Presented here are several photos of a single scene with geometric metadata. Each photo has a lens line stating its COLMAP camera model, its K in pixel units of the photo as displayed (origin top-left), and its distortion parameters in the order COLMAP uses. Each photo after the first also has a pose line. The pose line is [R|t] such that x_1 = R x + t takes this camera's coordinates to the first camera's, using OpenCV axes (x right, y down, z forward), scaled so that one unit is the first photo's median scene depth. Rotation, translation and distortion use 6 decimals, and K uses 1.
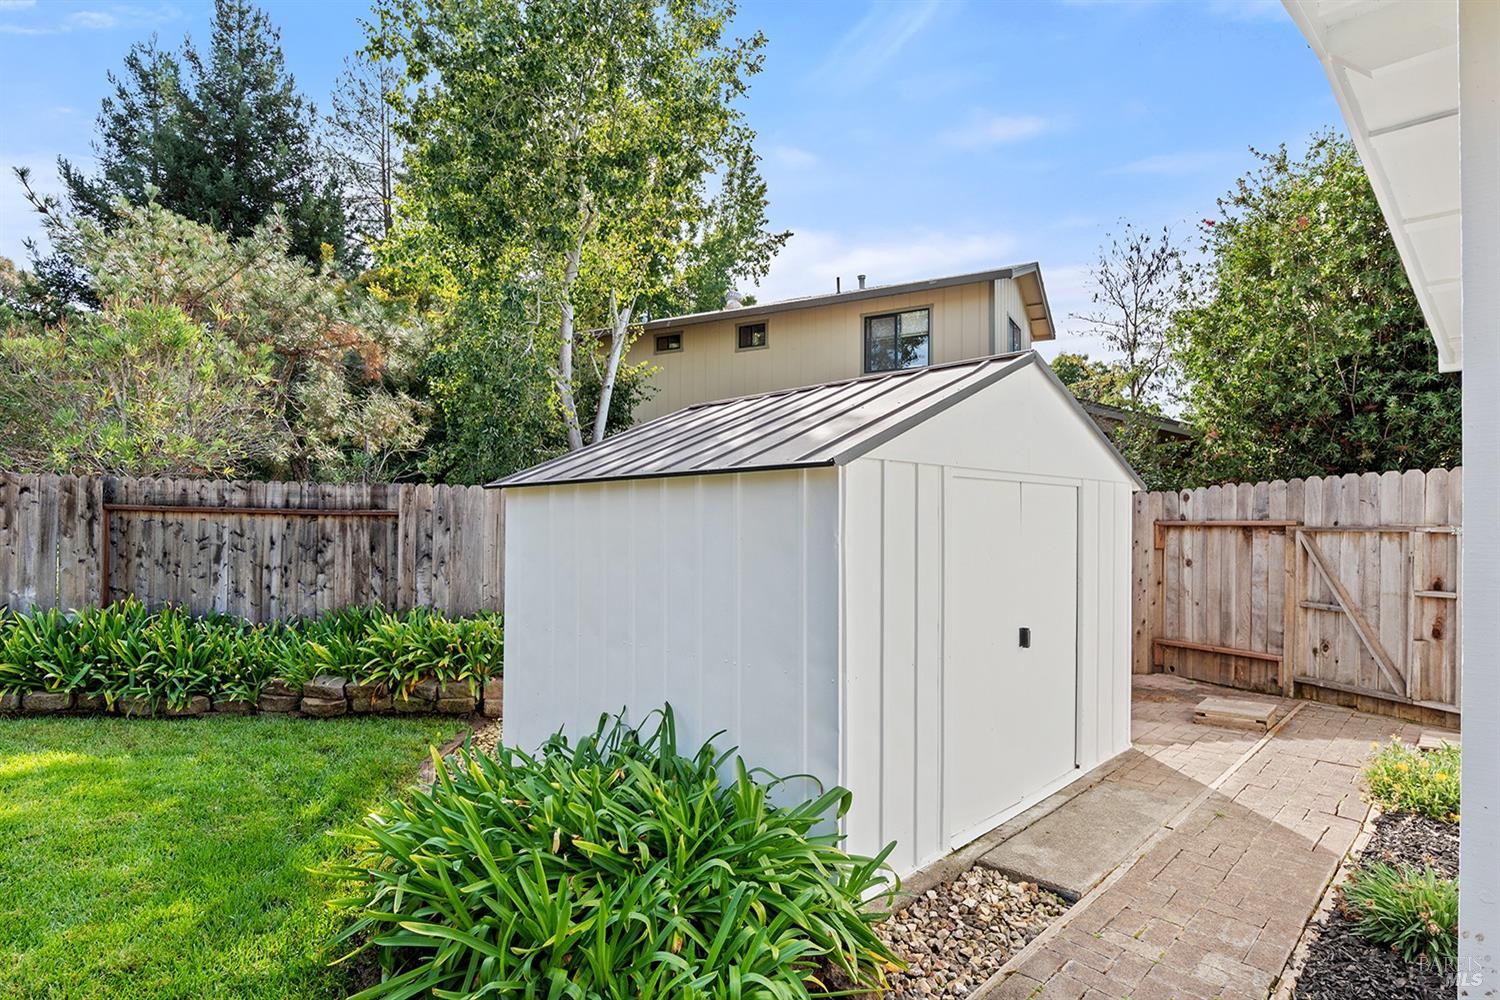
lens RADIAL K [[773.1, 0, 761.6], [0, 773.1, 509.6], [0, 0, 1]] dist [0.013771, 0.000573]
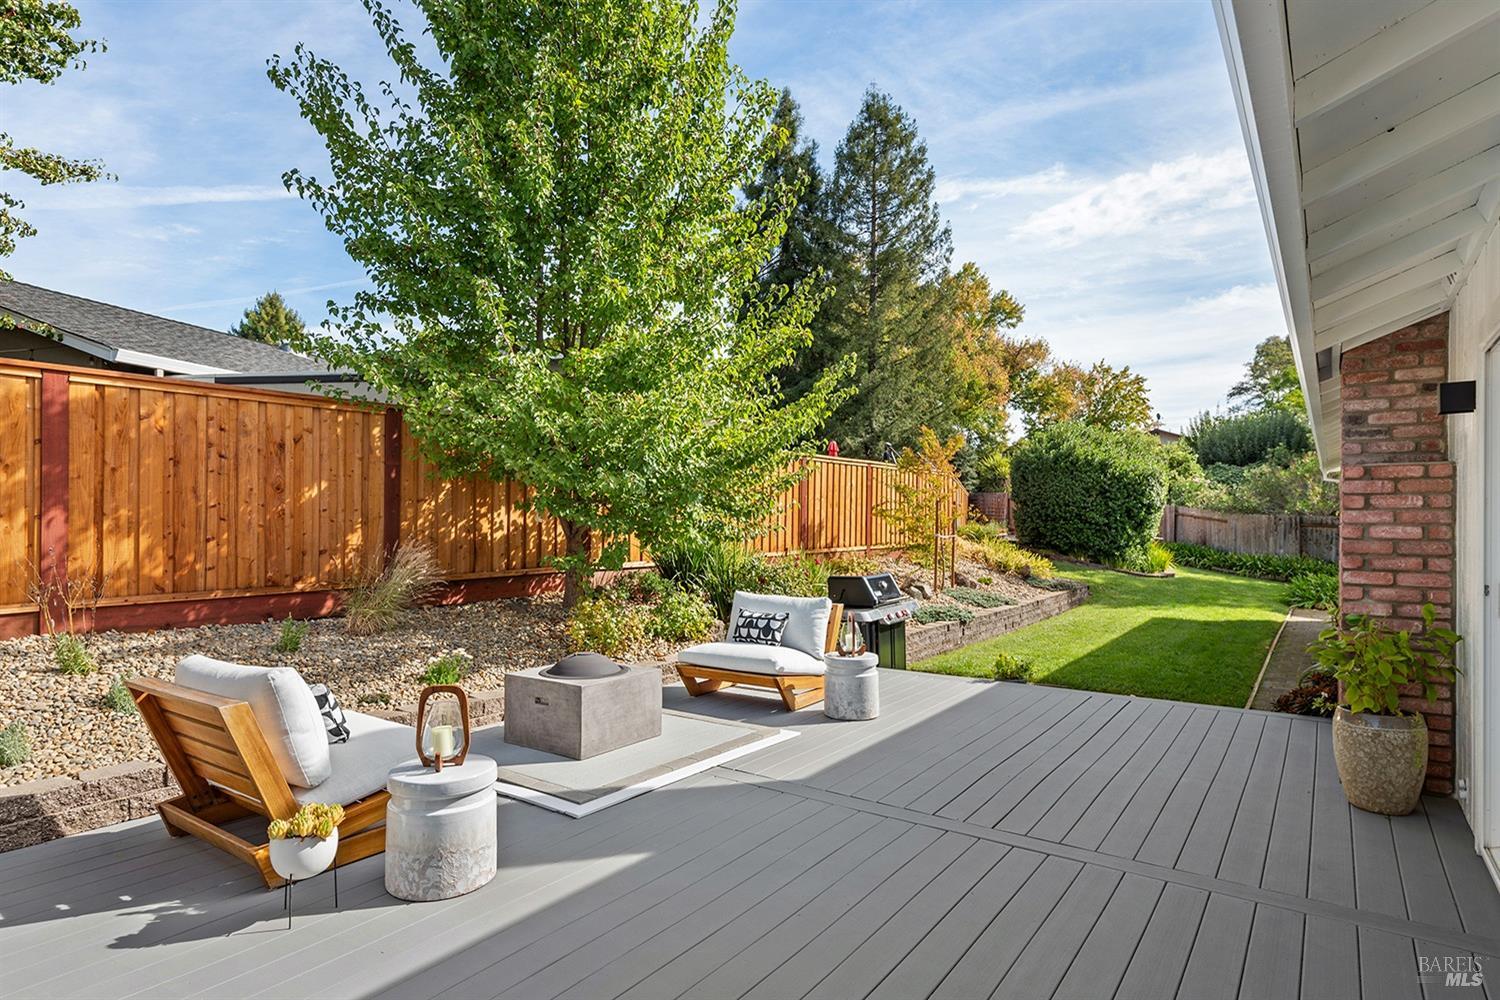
lens RADIAL K [[808.3, 0, 746.6], [0, 808.3, 513.5], [0, 0, 1]] dist [-0.000487, -0.000412]
pose [[0.136347, -0.005326, -0.990647, 0.801689], [0.009274, 0.999949, -0.004099, -0.022015], [0.990618, -0.008628, 0.136390, -0.638758]]
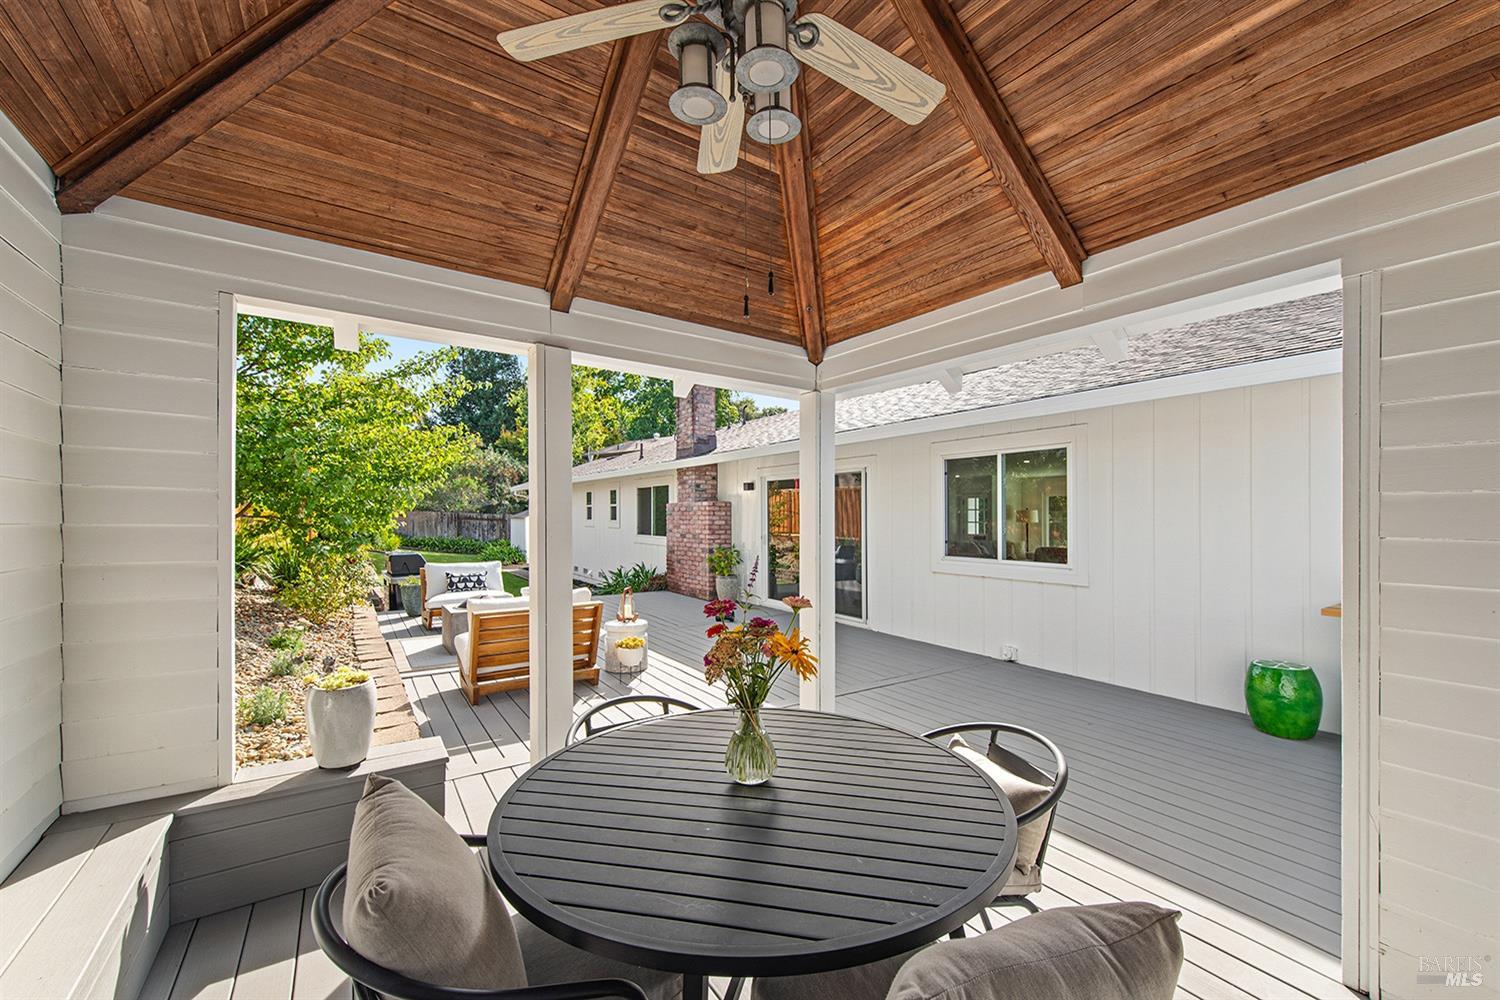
lens RADIAL K [[597.6, 0, 755.0], [0, 597.6, 512.3], [0, 0, 1]] dist [0.000090, 0.000001]
pose [[0.977229, 0.005109, -0.212125, 0.755972], [-0.004220, 0.999980, 0.004645, -0.027917], [0.212144, -0.003644, 0.977232, -0.961507]]
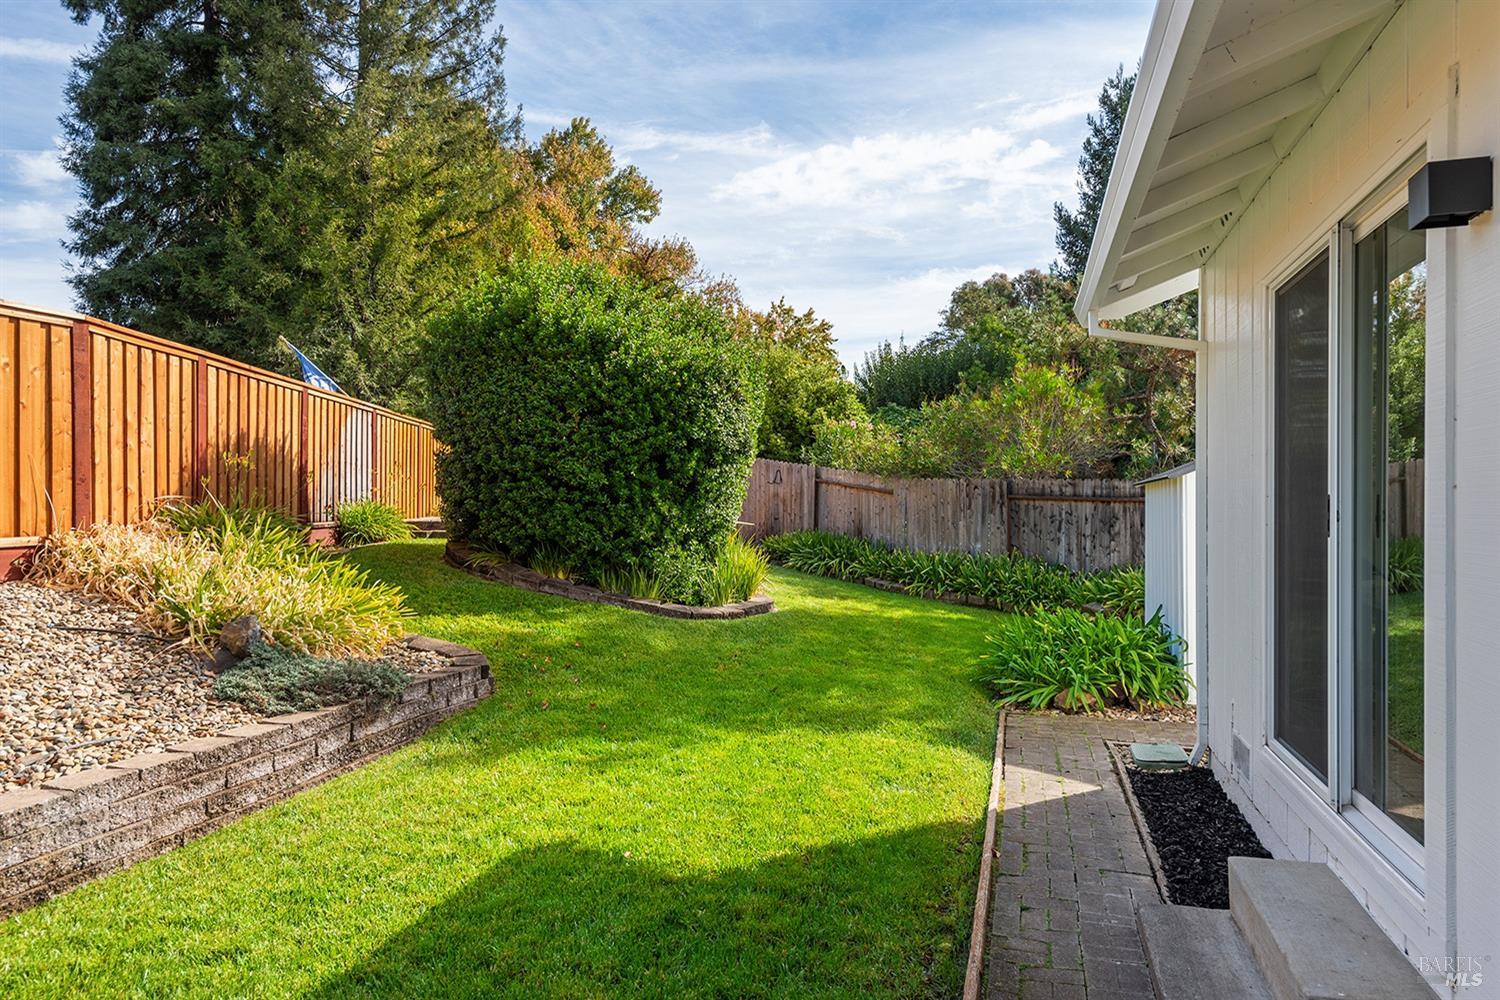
lens RADIAL K [[1019.2, 0, 753.7], [0, 1019.2, 501.3], [0, 0, 1]] dist [0.001685, -0.000307]
pose [[0.483228, -0.002731, -0.875490, 0.313737], [0.009584, 0.999952, 0.002170, -0.001420], [0.875442, -0.009439, 0.483231, -0.209313]]
